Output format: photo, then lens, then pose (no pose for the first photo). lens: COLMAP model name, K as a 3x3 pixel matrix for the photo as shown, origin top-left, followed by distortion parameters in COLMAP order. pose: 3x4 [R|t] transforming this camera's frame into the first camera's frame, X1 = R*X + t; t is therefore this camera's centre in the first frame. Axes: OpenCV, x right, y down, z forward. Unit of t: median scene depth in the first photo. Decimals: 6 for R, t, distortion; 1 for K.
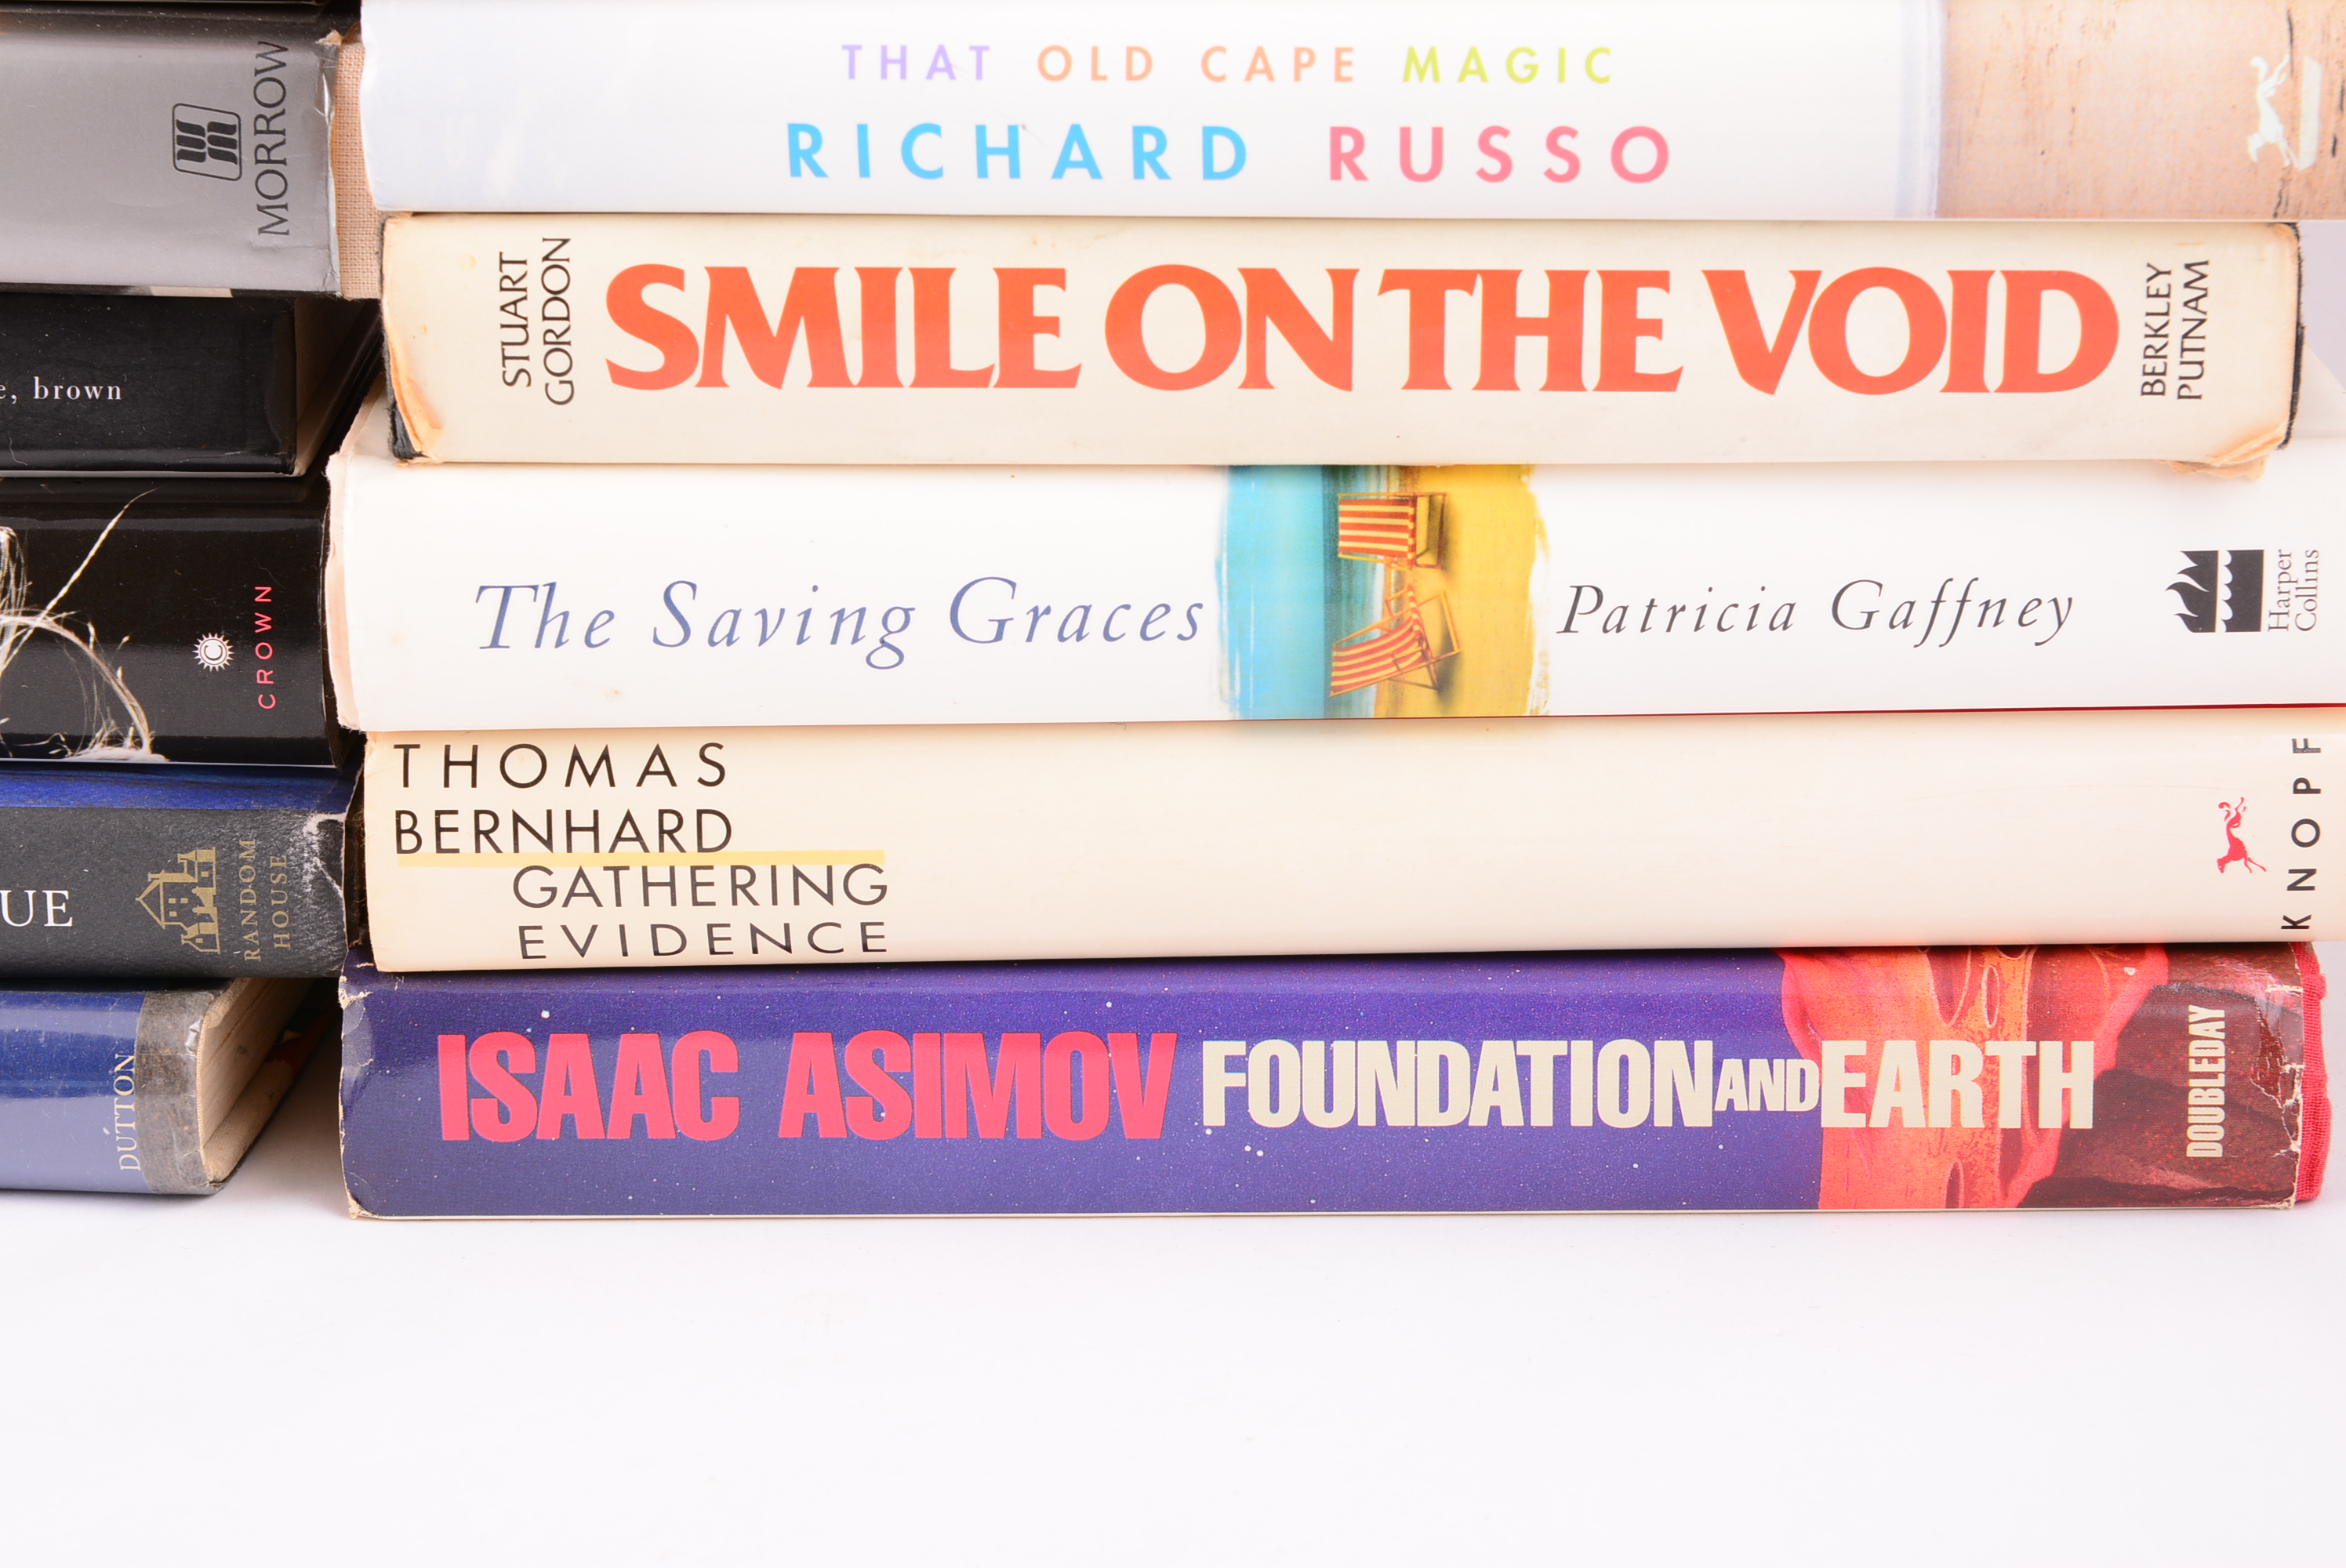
lens RADIAL K [[5523.6, 0, 1173.0], [0, 5523.6, 784.0], [0, 0, 1]] dist [0.117431, 0.065404]
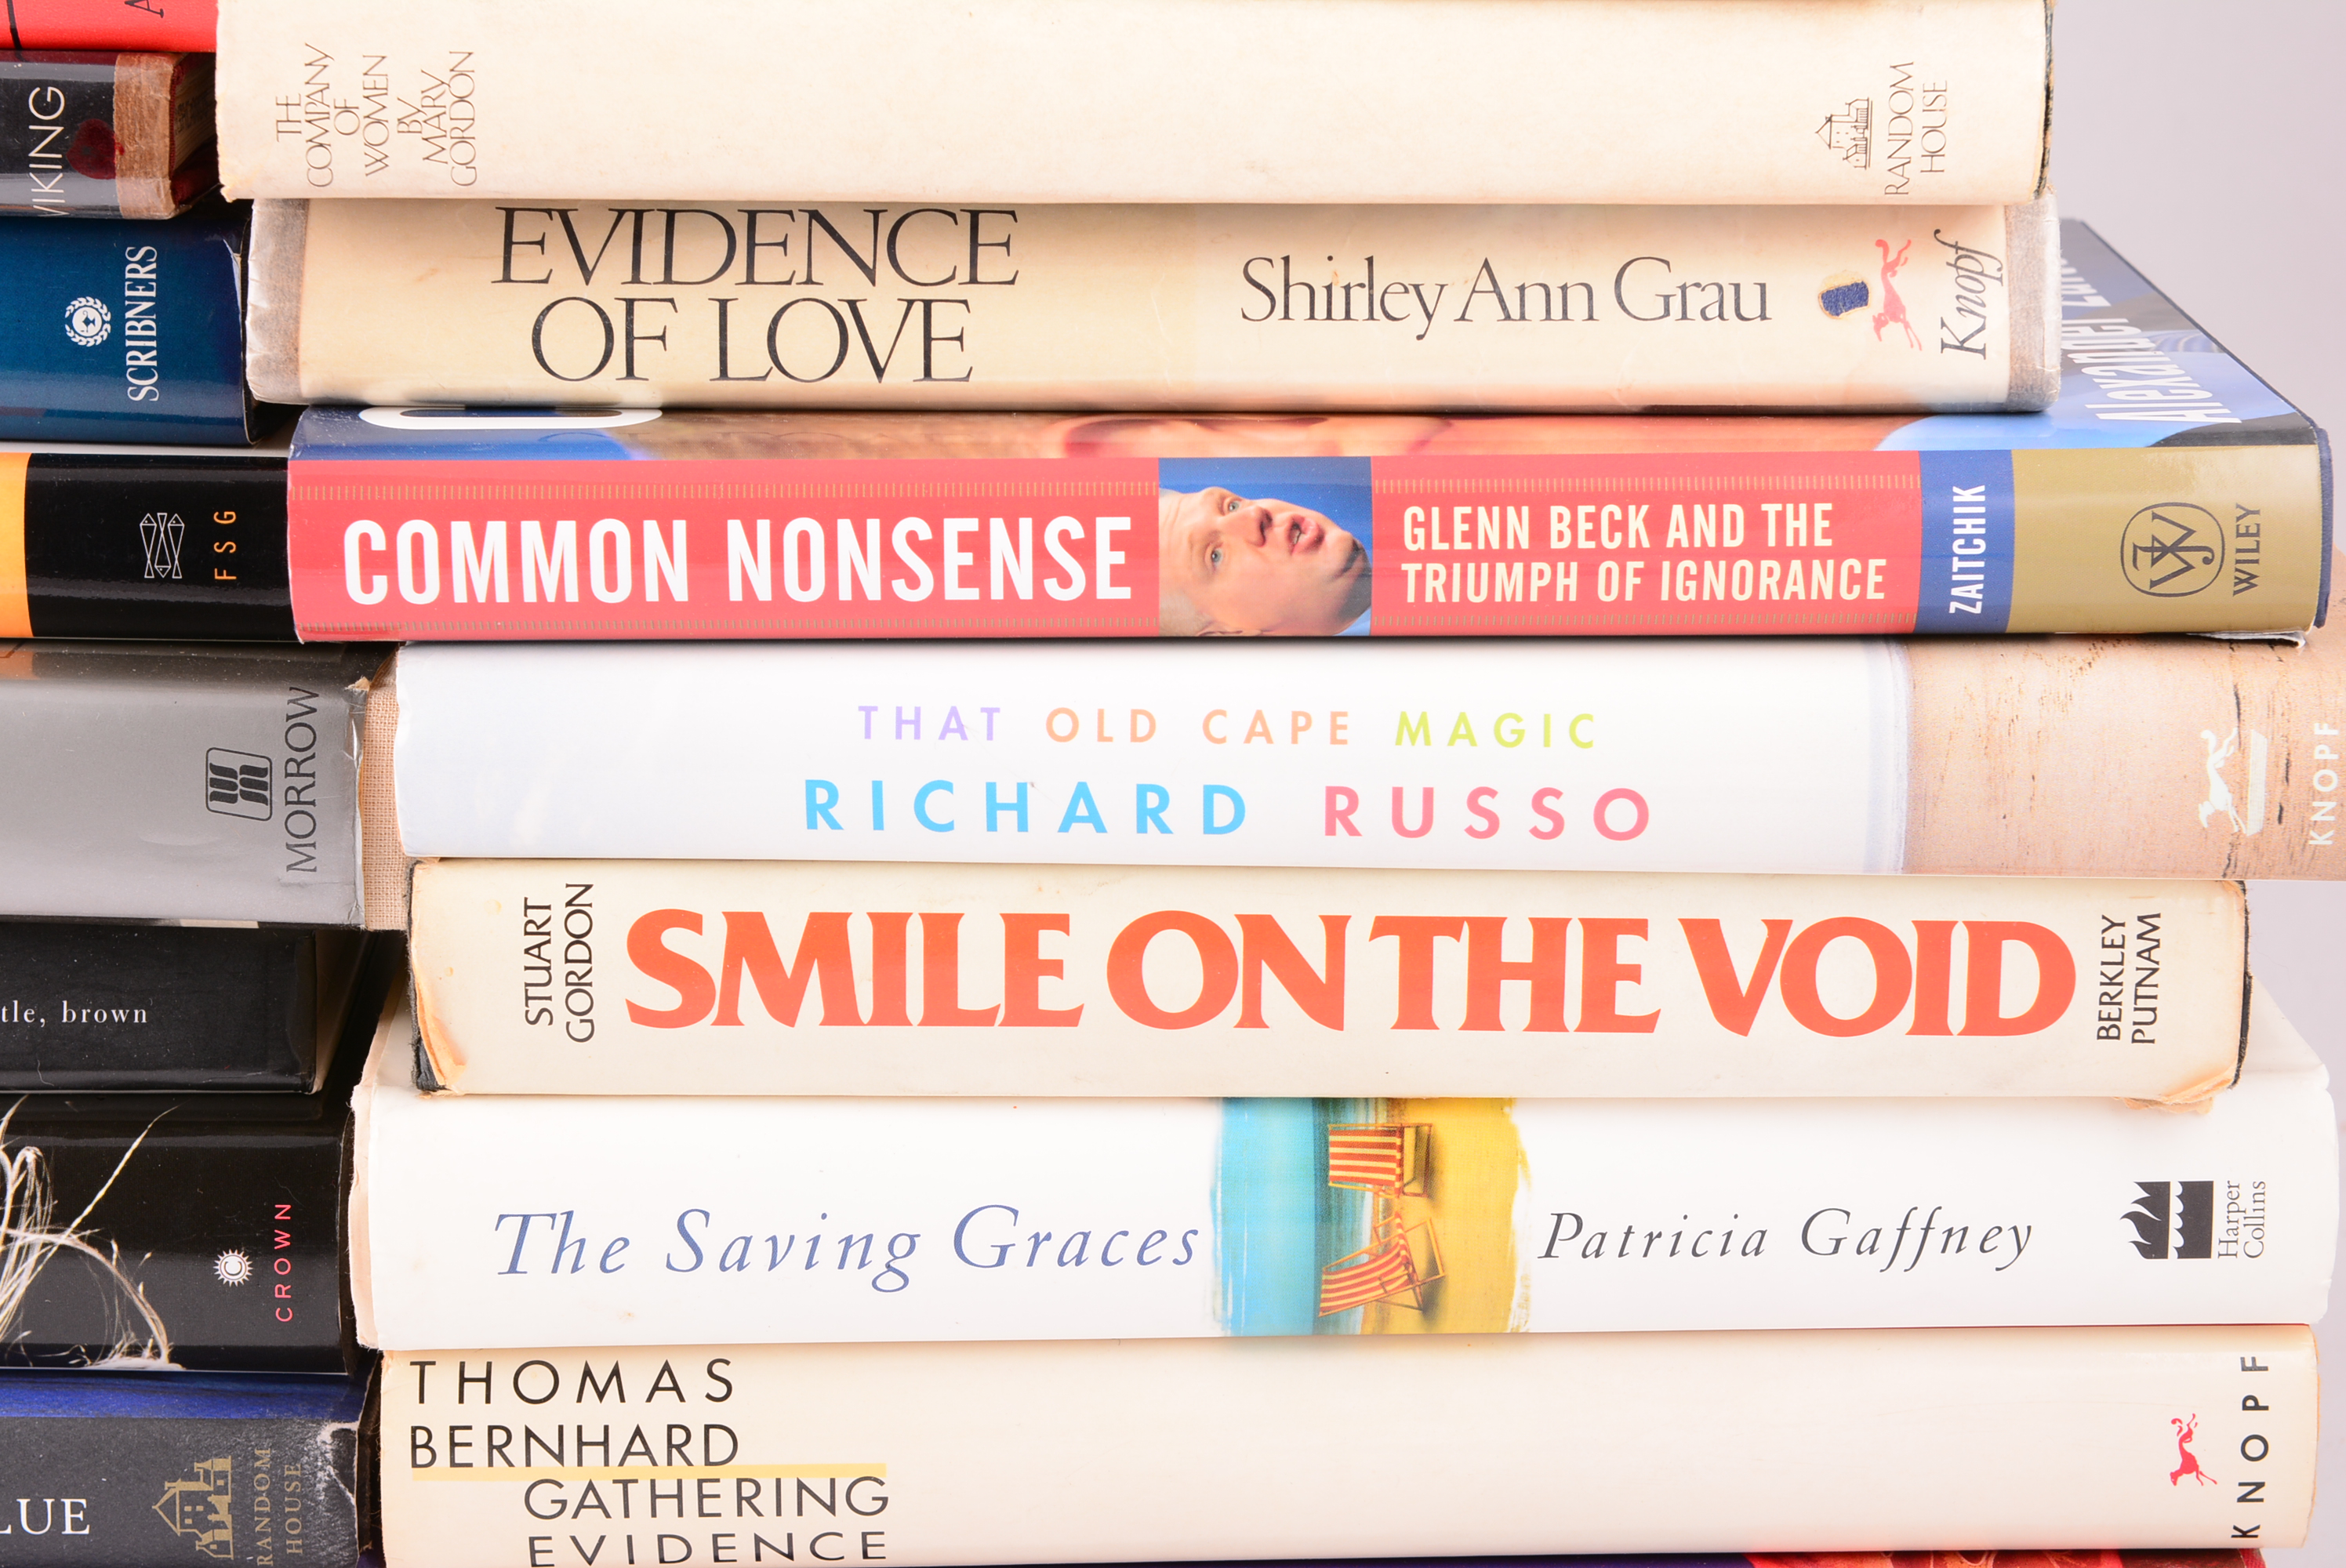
lens RADIAL K [[5523.6, 0, 1173.0], [0, 5523.6, 784.0], [0, 0, 1]] dist [0.117431, 0.065404]
pose [[0.999561, 0.002629, 0.029524, -0.030504], [-0.001204, 0.998837, -0.048189, -0.067086], [-0.029616, 0.048133, 0.998402, -0.040831]]
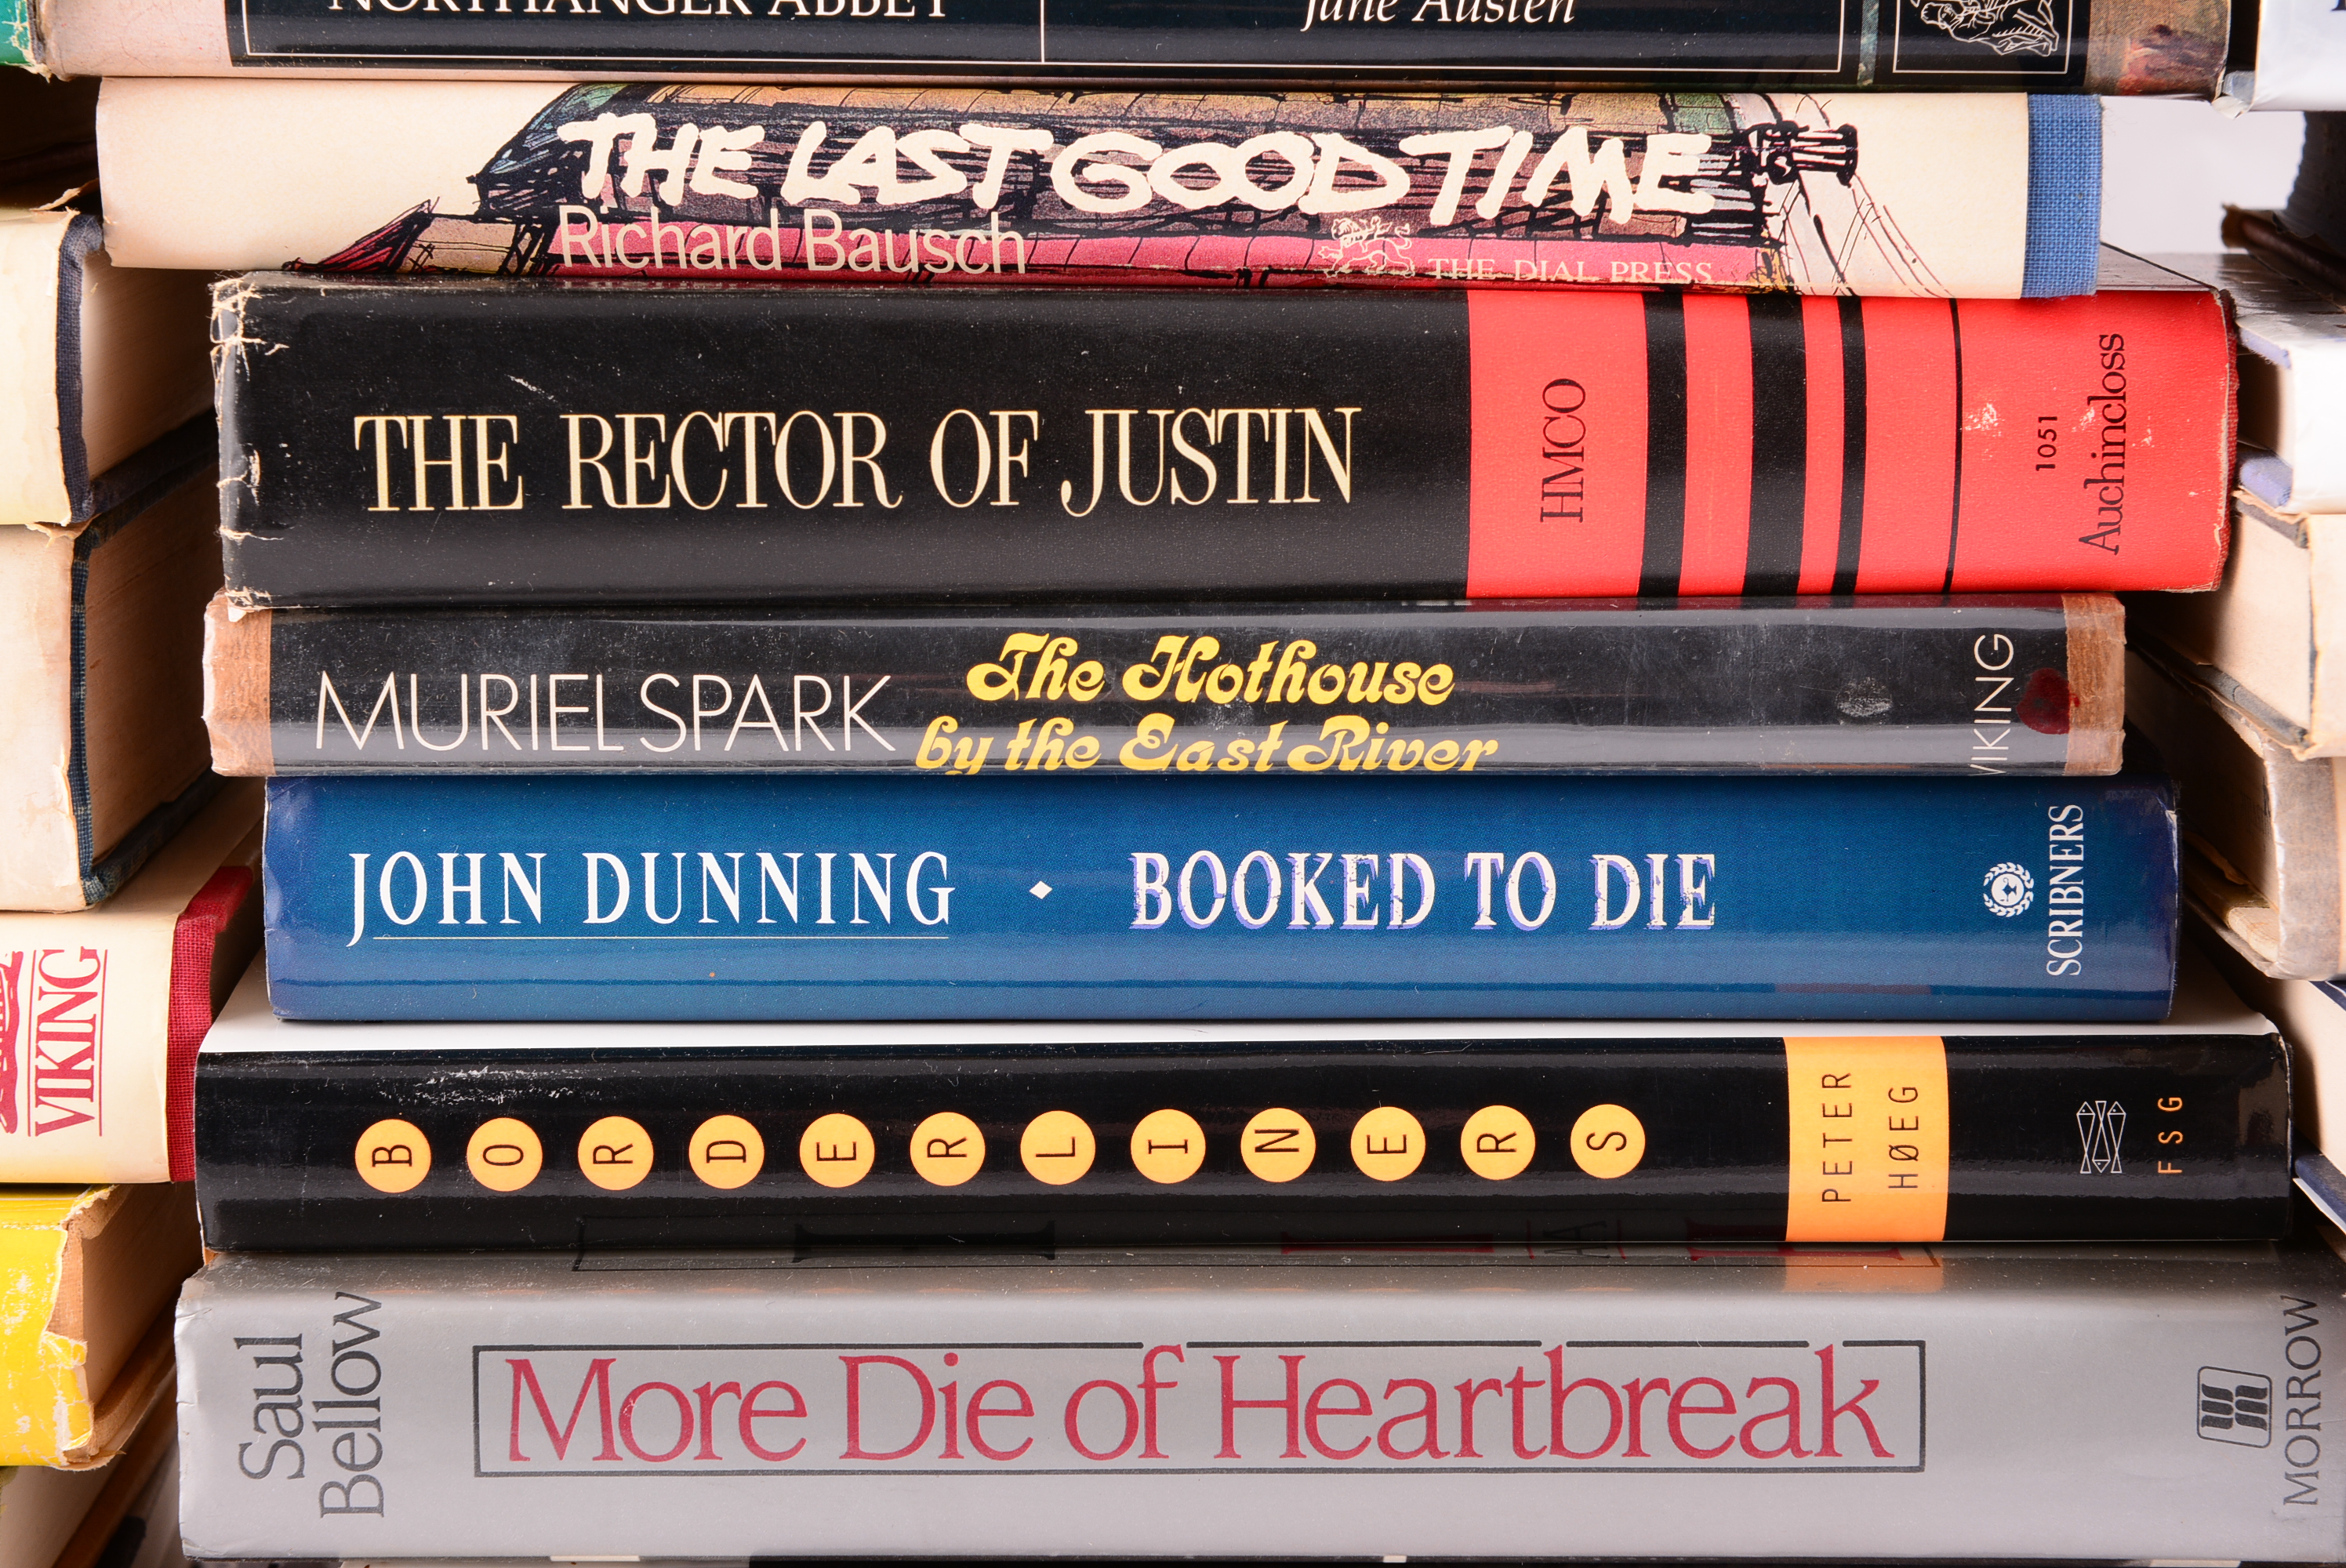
lens RADIAL K [[5523.6, 0, 1173.0], [0, 5523.6, 784.0], [0, 0, 1]] dist [0.117431, 0.065404]
pose [[0.998608, -0.015512, 0.050413, -0.402182], [0.021689, 0.991997, -0.124387, -0.109227], [-0.048080, 0.125308, 0.990952, 0.081391]]
